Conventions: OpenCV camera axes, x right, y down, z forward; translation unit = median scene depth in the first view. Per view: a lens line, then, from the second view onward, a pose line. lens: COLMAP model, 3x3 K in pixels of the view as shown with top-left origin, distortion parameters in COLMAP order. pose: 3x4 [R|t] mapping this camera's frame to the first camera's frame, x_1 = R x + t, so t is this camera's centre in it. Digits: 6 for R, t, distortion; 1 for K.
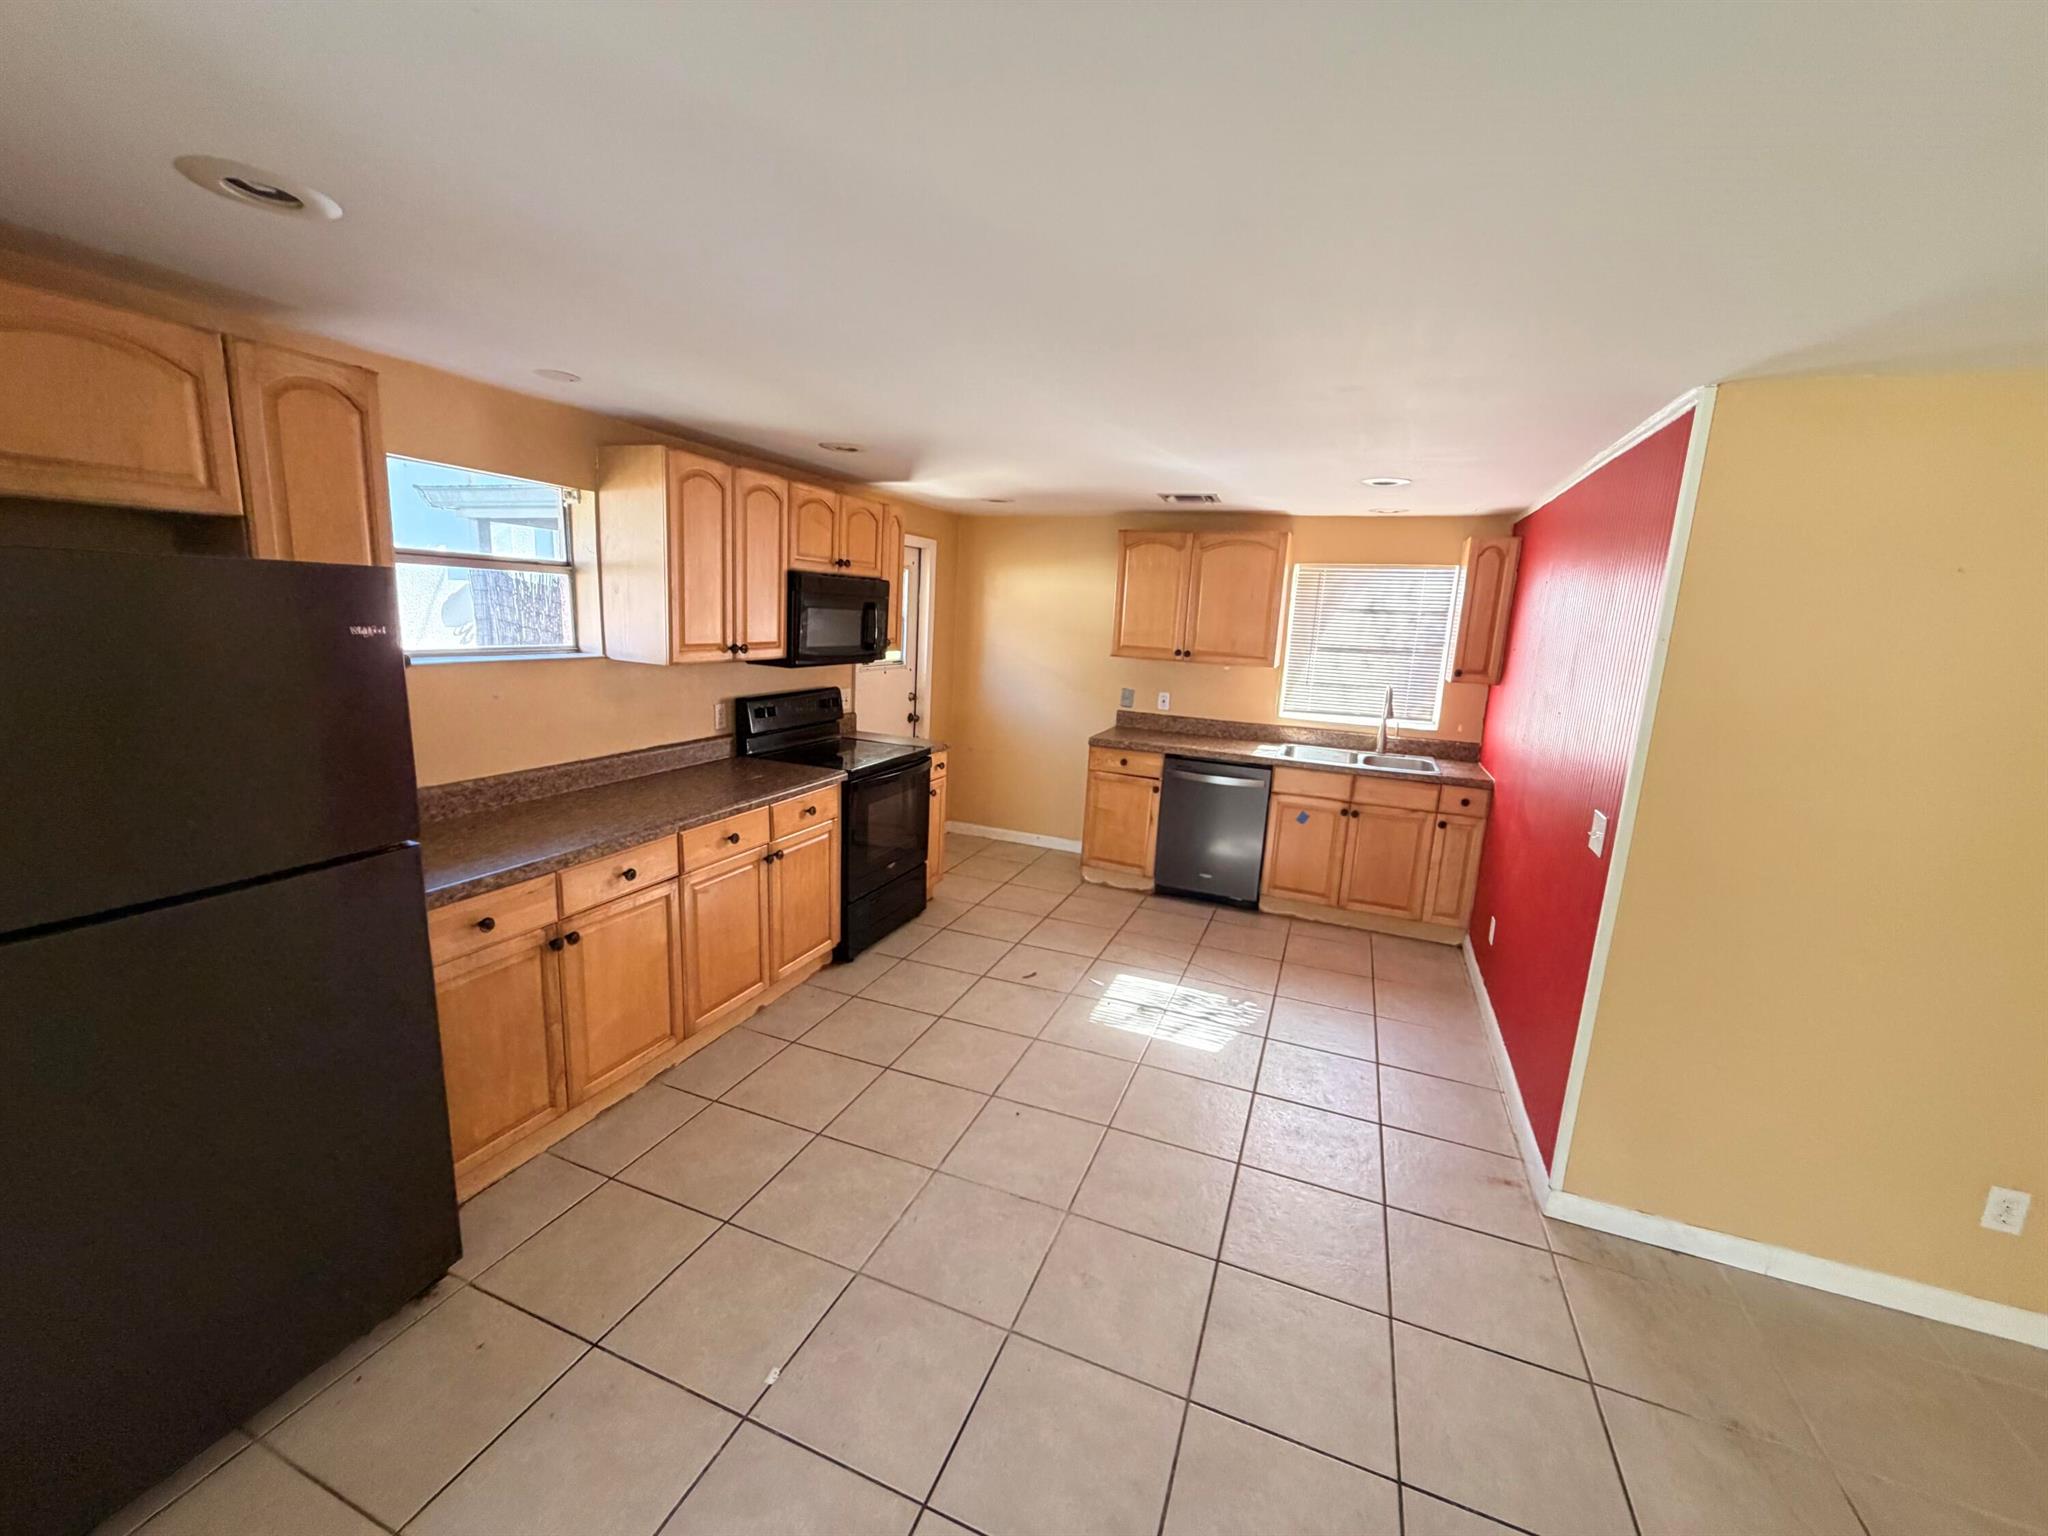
lens RADIAL K [[816.3, 0, 1025.0], [0, 816.3, 768.1], [0, 0, 1]] dist [-0.000247, 0.000050]
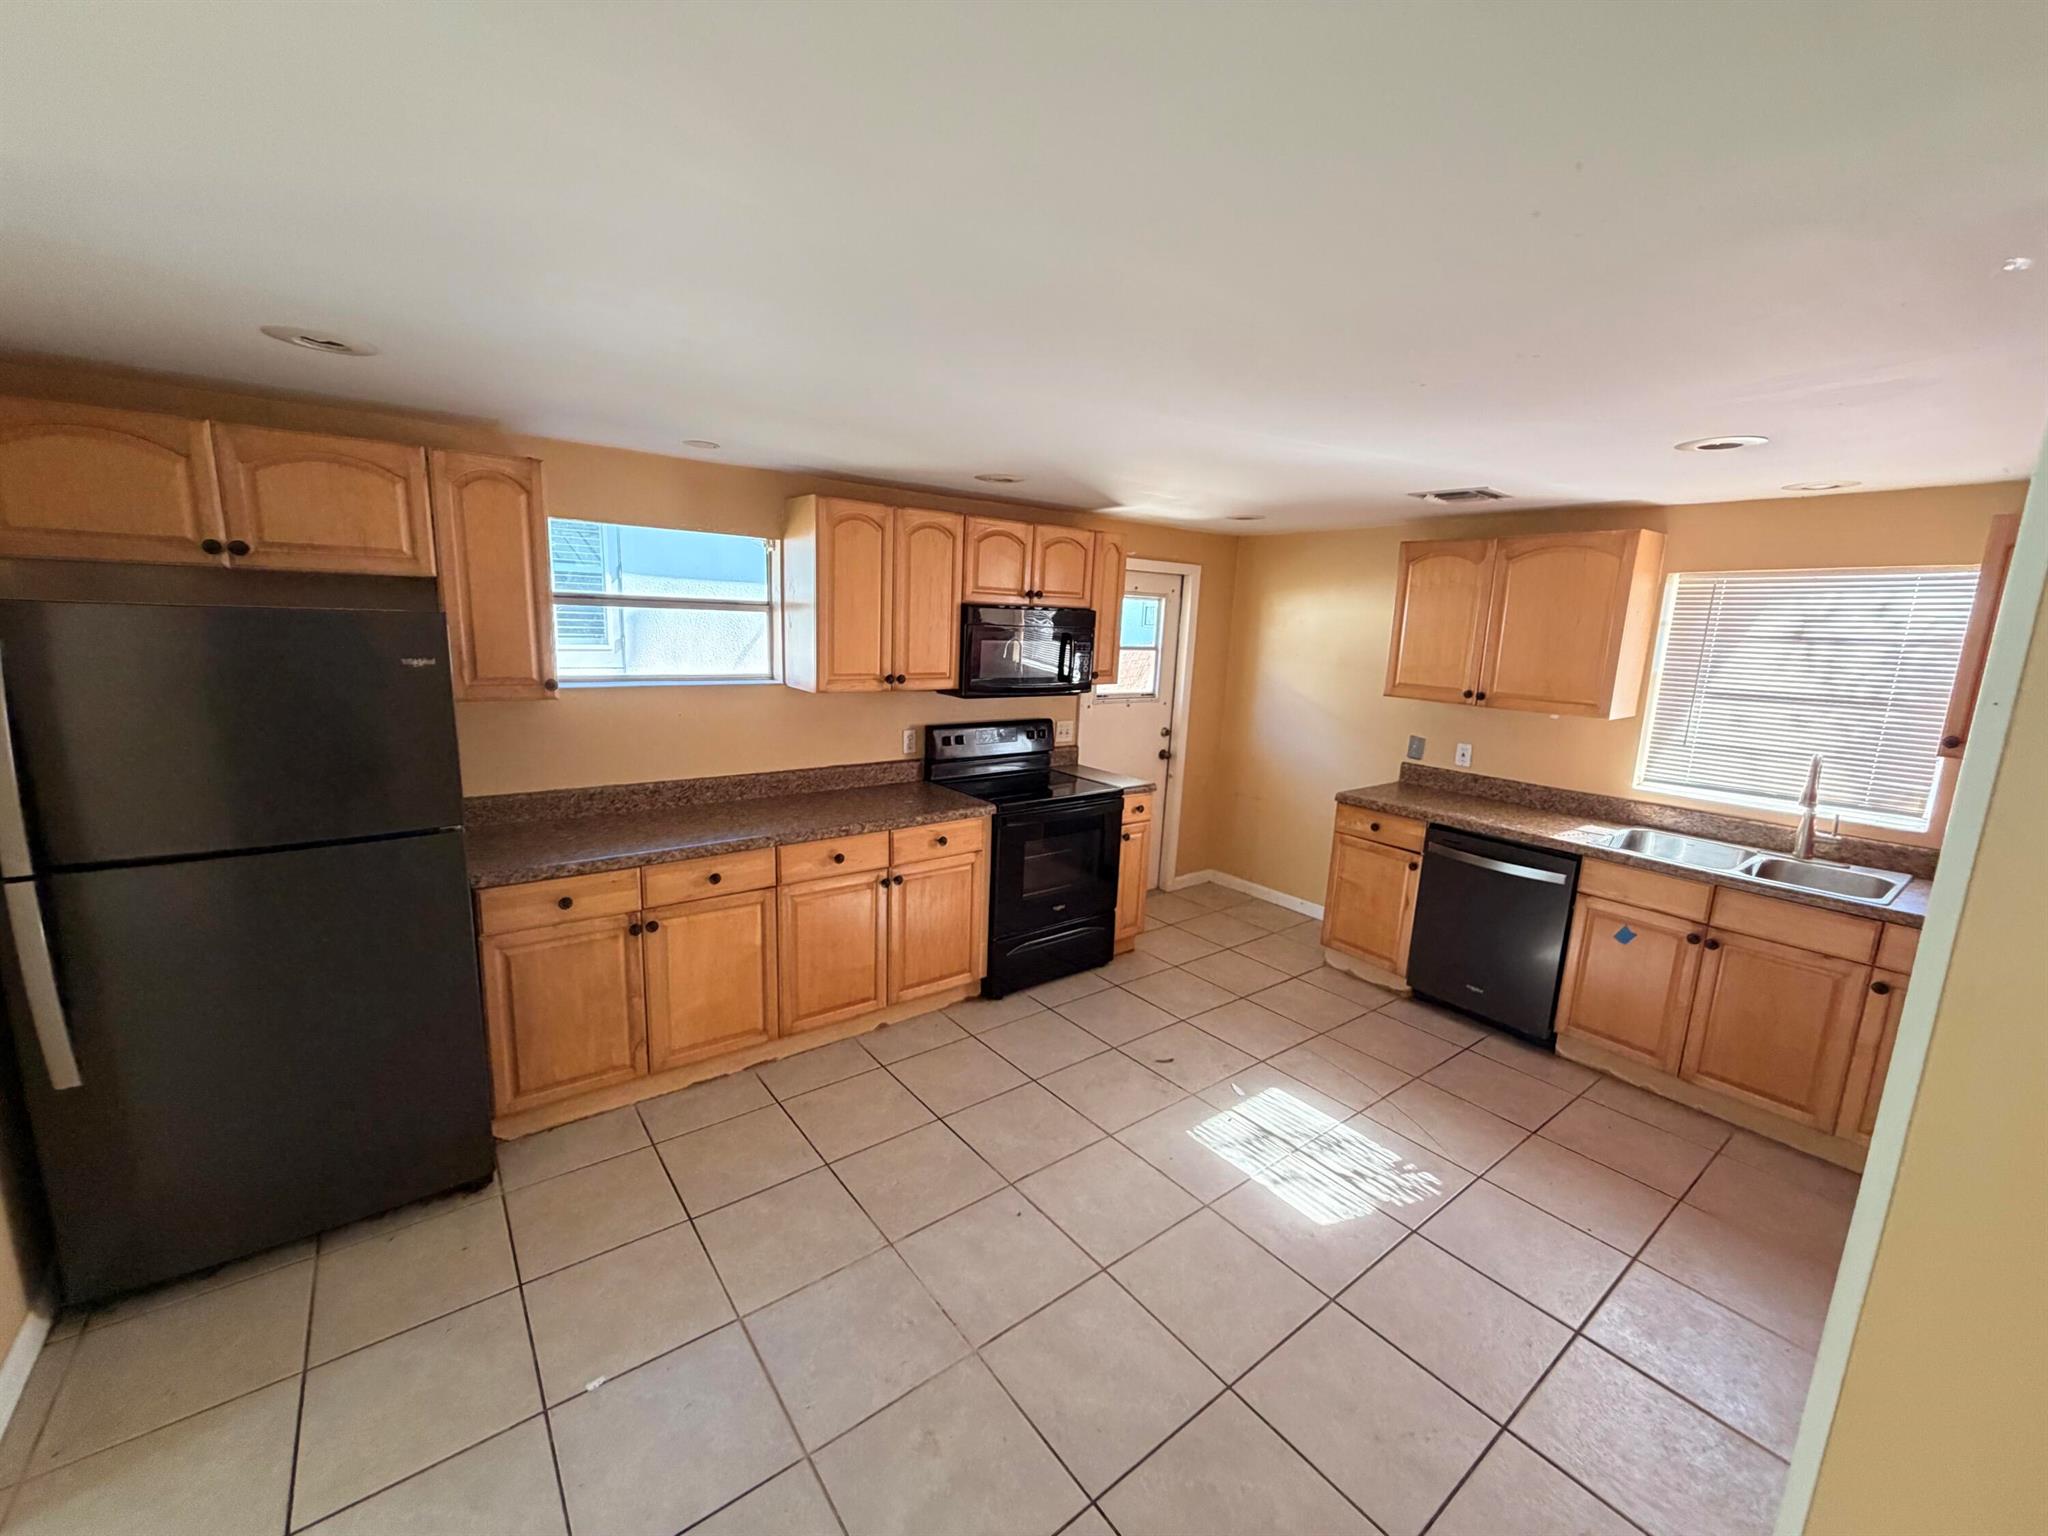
lens RADIAL K [[816.1, 0, 1023.4], [0, 816.1, 771.5], [0, 0, 1]] dist [0.000830, 0.000024]
pose [[0.859523, 0.077753, -0.505148, 0.293851], [-0.092800, 0.995674, -0.004646, -0.033966], [0.502602, 0.050871, 0.863020, 0.162395]]
